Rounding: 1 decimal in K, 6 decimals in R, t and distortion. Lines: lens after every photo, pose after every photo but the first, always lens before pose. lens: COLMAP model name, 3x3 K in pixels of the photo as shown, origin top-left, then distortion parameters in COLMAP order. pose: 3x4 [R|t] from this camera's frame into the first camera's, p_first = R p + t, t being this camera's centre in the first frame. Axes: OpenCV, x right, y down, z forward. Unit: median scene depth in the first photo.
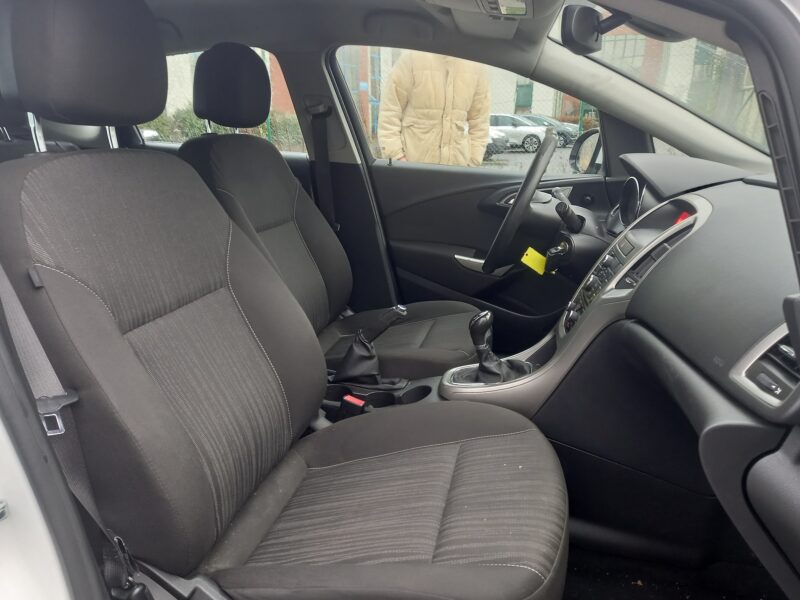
lens RADIAL K [[589.0, 0, 406.4], [0, 589.0, 302.3], [0, 0, 1]] dist [0.096326, -0.072311]
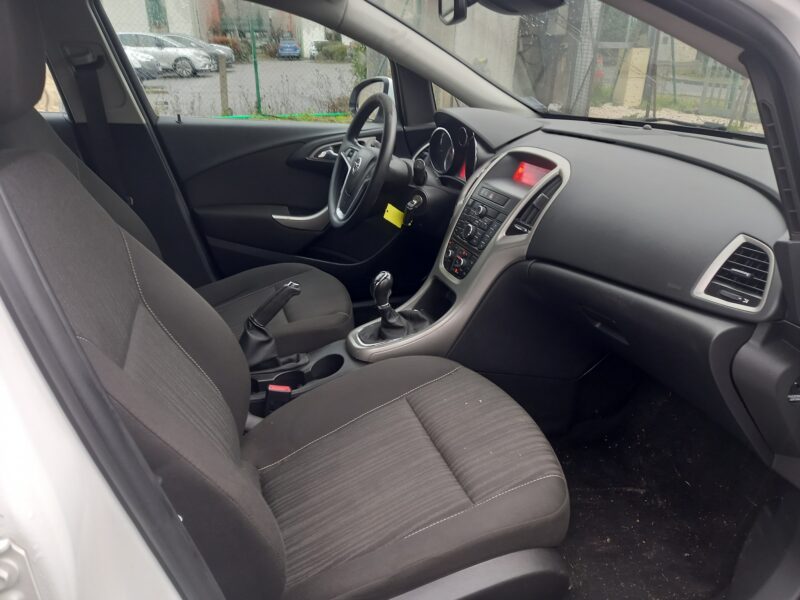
lens RADIAL K [[589.0, 0, 406.4], [0, 589.0, 302.3], [0, 0, 1]] dist [0.096326, -0.072311]
pose [[0.842186, -0.213483, 0.495124, -0.328393], [0.152795, 0.975130, 0.160549, -0.085907], [-0.517084, -0.059560, 0.853860, 0.066196]]
